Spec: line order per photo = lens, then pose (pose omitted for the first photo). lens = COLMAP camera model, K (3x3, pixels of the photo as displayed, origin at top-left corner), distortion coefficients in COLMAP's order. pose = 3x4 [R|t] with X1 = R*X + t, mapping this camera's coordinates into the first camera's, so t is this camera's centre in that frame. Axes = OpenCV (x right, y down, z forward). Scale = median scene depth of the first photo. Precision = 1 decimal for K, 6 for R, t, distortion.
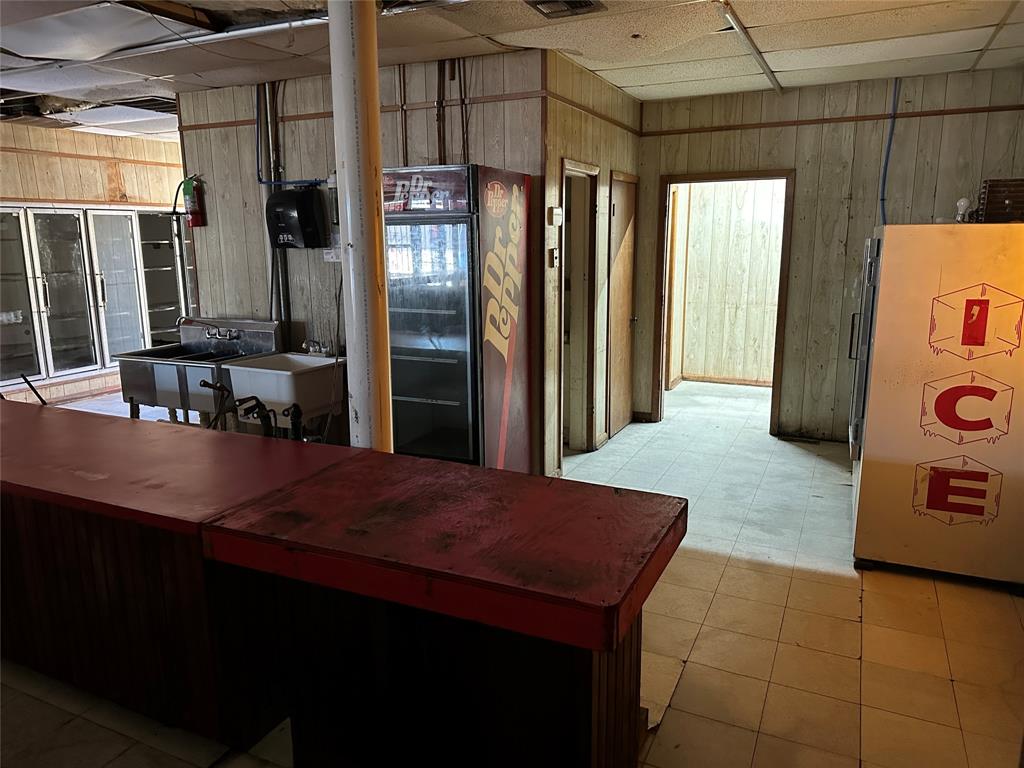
lens RADIAL K [[729.5, 0, 506.0], [0, 729.5, 379.4], [0, 0, 1]] dist [0.051425, -0.045575]
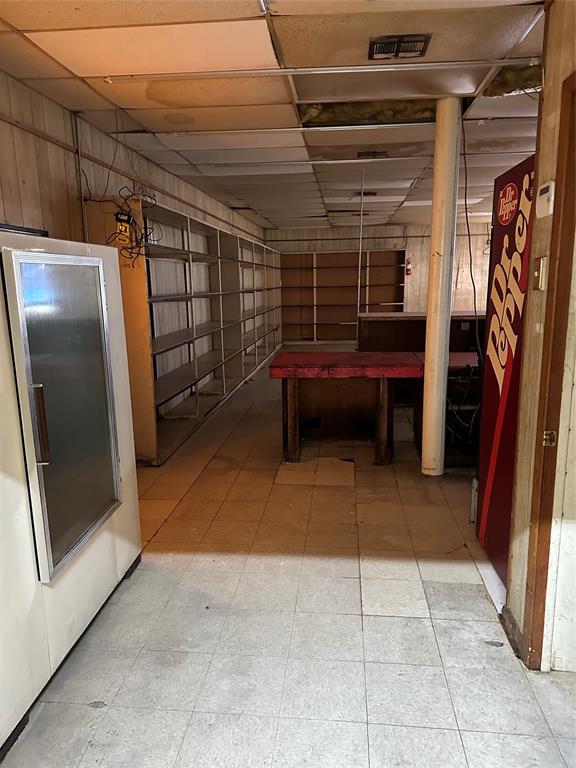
lens RADIAL K [[547.1, 0, 289.4], [0, 547.1, 385.5], [0, 0, 1]] dist [0.051425, -0.045575]
pose [[-0.941178, 0.088771, -0.326043, 0.371213], [-0.044243, 0.924197, 0.379344, -0.224027], [0.335003, 0.371455, -0.865906, 1.233000]]
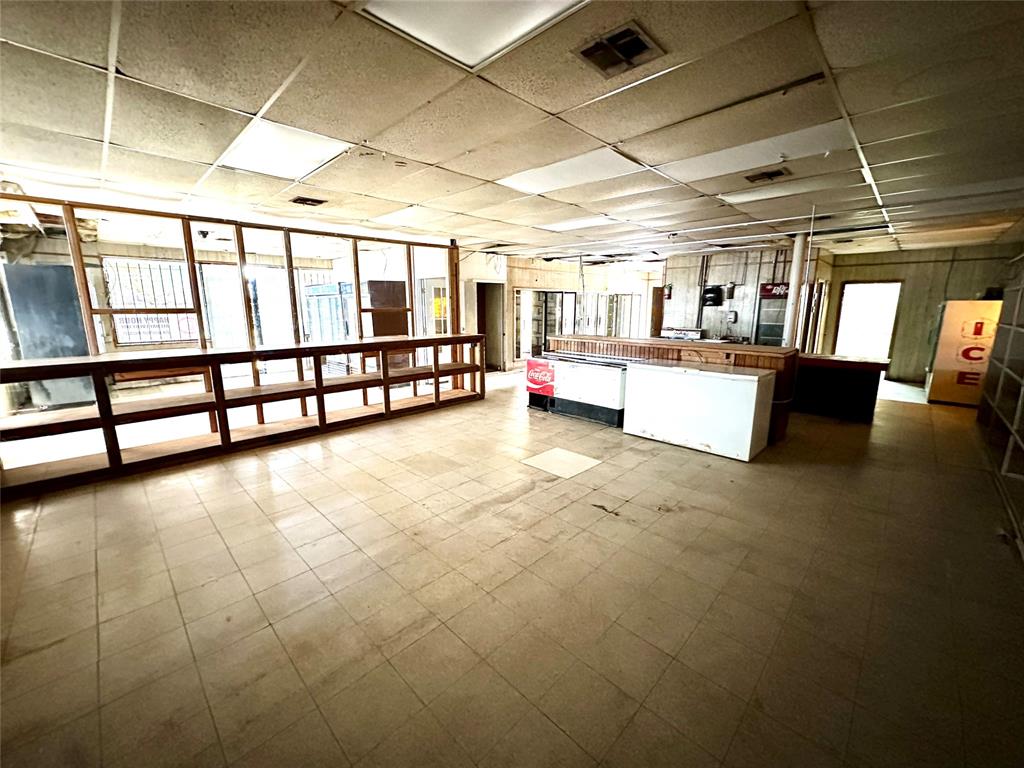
lens RADIAL K [[406.4, 0, 510.0], [0, 406.4, 382.5], [0, 0, 1]] dist [-0.002830, 0.000065]
pose [[0.944129, 0.073329, -0.321316, -0.560526], [-0.074438, 0.997186, 0.008851, 0.220814], [0.321061, 0.015562, 0.946931, -1.035136]]
